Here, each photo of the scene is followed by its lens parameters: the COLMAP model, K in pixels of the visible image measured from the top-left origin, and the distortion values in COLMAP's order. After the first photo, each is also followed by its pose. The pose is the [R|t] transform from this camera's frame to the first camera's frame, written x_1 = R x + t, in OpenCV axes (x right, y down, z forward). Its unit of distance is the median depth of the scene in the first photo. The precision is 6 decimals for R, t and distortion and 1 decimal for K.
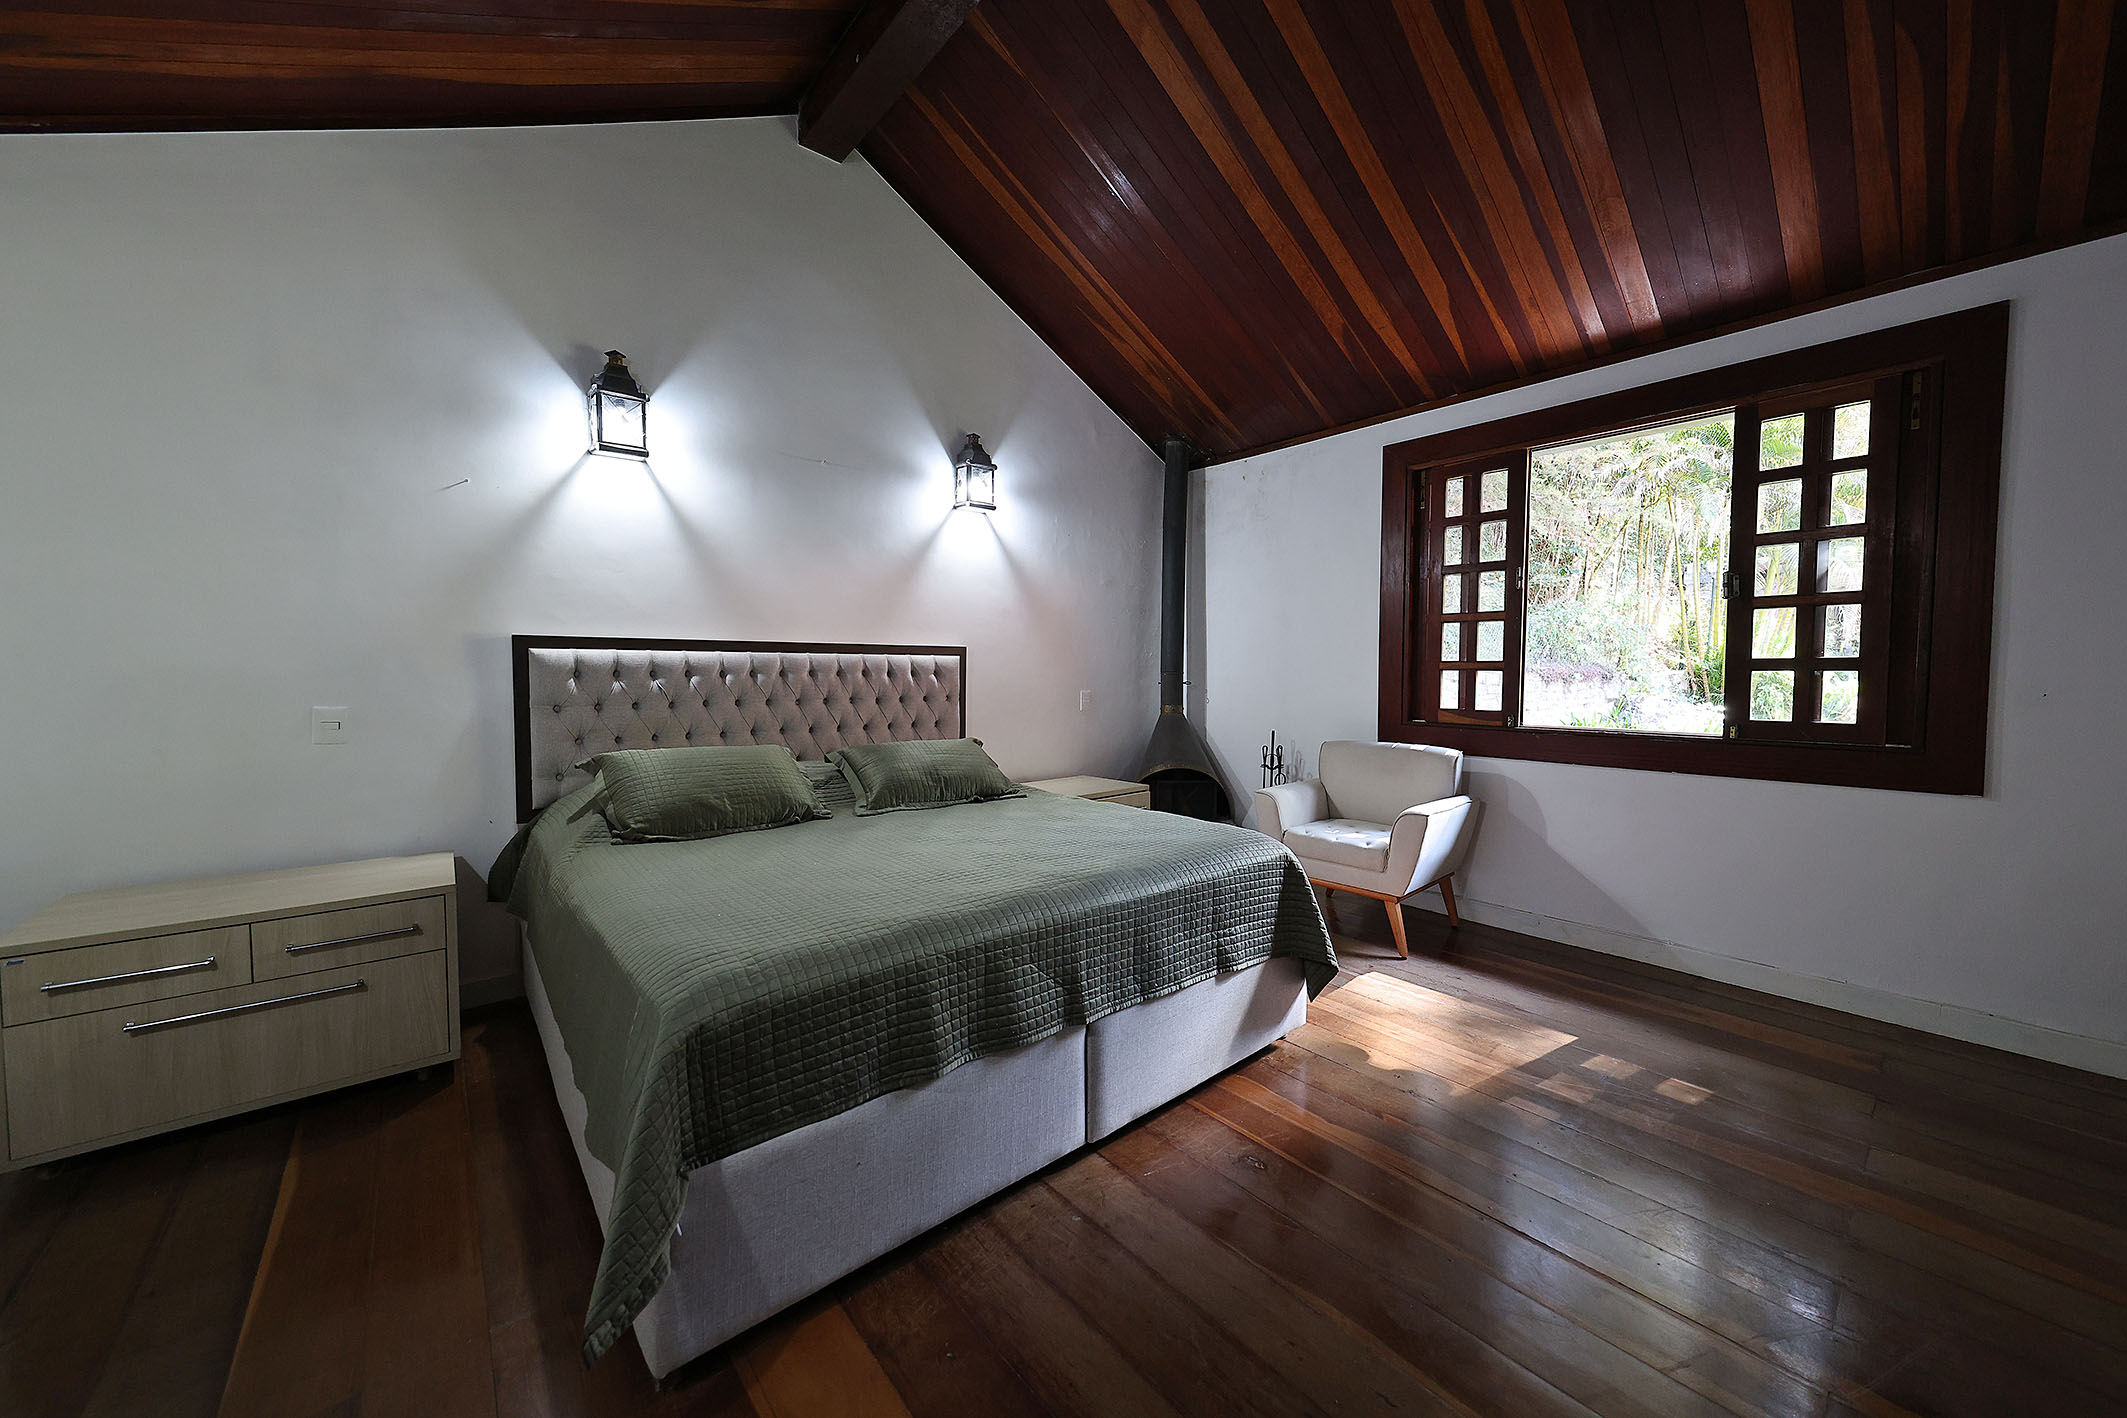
lens RADIAL K [[781.4, 0, 1074.4], [0, 781.4, 715.7], [0, 0, 1]] dist [0.007040, -0.000934]
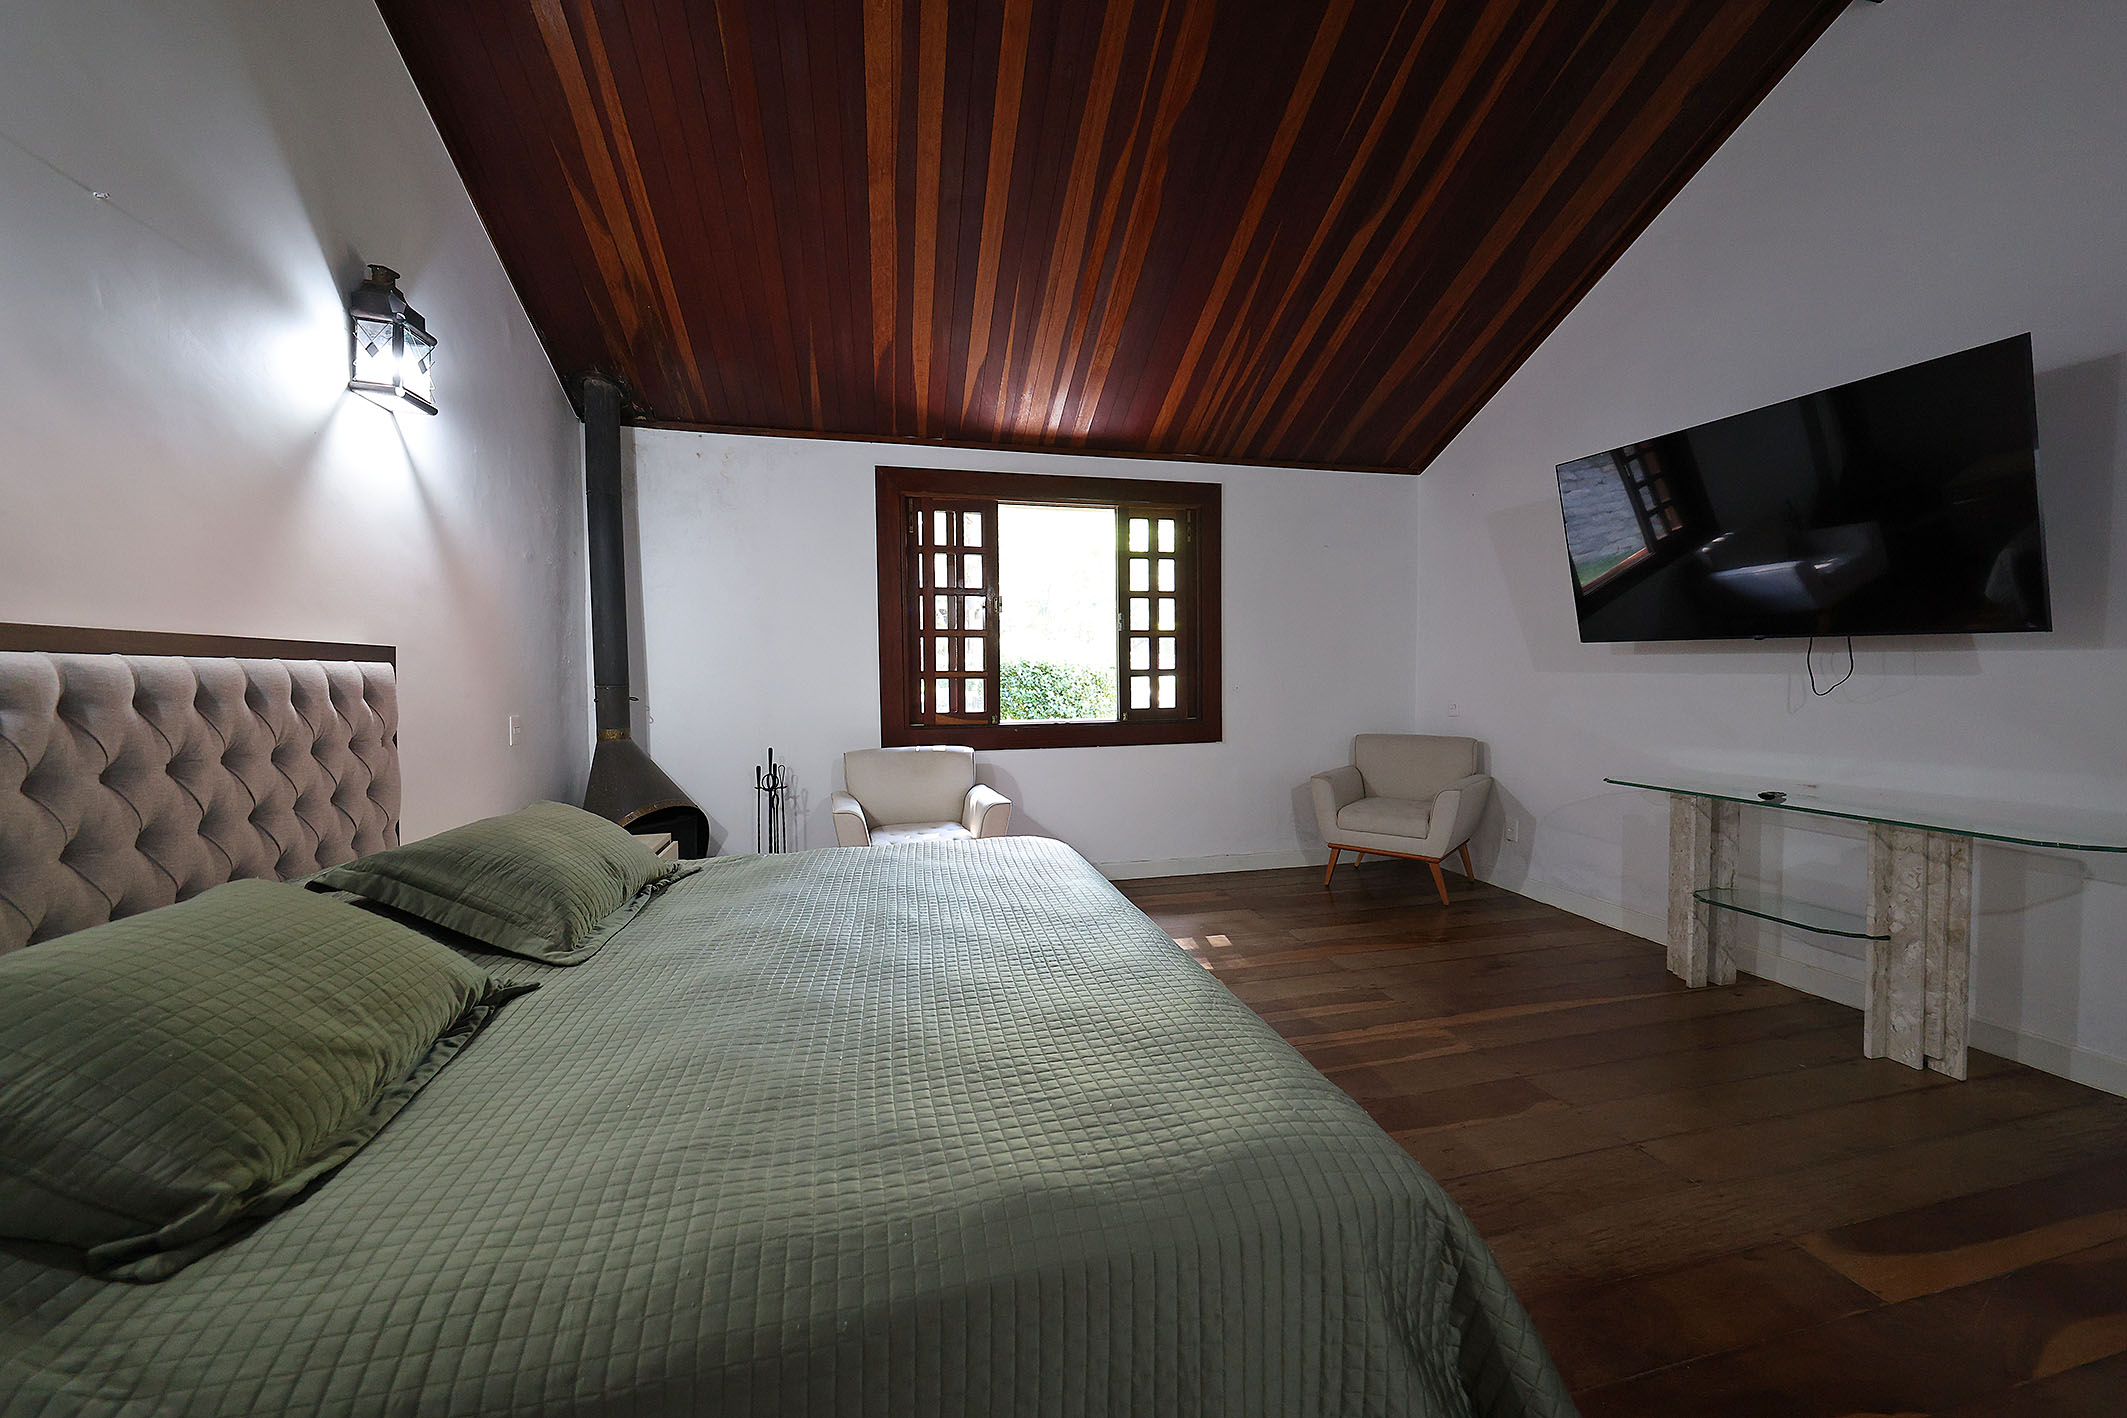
lens RADIAL K [[781.4, 0, 1035.5], [0, 781.4, 711.0], [0, 0, 1]] dist [0.007040, -0.000934]
pose [[0.436026, -0.048693, 0.898616, -0.507494], [0.062621, 0.997756, 0.023680, -0.030792], [-0.897753, 0.045947, 0.438097, 0.396013]]
